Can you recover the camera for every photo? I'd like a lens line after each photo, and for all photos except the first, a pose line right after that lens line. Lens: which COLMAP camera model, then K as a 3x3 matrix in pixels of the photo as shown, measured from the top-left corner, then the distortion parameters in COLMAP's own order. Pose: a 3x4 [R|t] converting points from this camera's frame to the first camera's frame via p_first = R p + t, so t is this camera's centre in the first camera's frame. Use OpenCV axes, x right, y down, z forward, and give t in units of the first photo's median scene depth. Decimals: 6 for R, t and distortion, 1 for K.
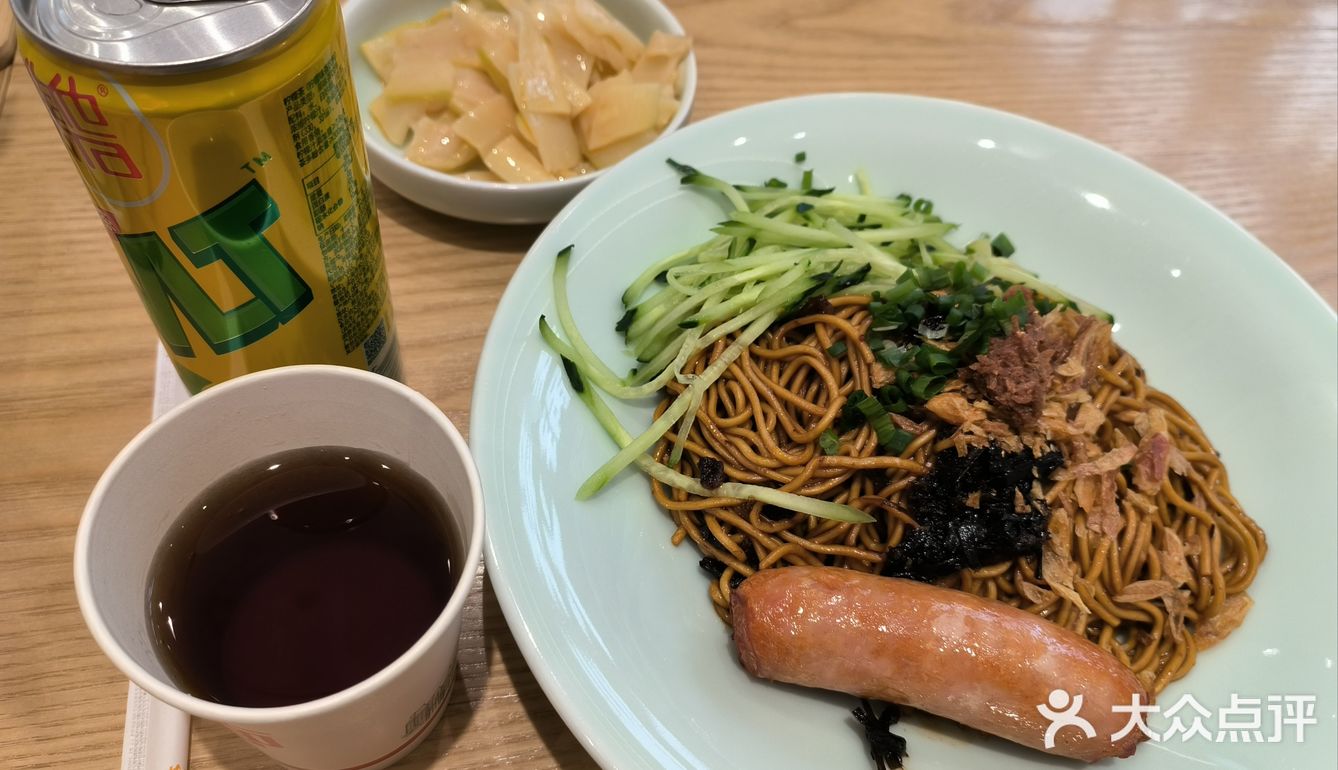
lens RADIAL K [[1035.8, 0, 674.8], [0, 1035.8, 385.5], [0, 0, 1]] dist [-0.002103, 0.001312]
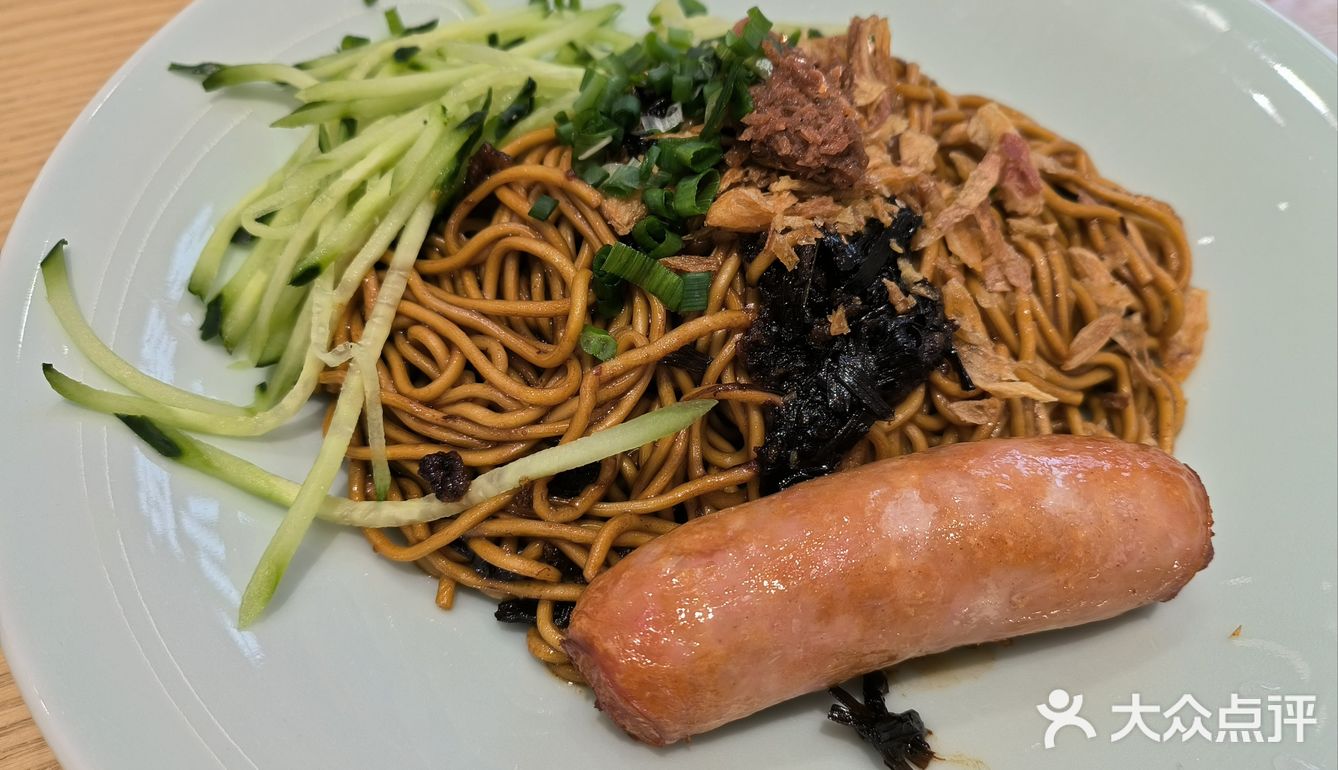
lens RADIAL K [[1035.8, 0, 674.8], [0, 1035.8, 385.5], [0, 0, 1]] dist [-0.002103, 0.001312]
pose [[0.869429, -0.441458, 0.221829, 0.040682], [0.437026, 0.896606, 0.071455, 0.052901], [-0.230438, 0.034820, 0.972464, 0.384164]]
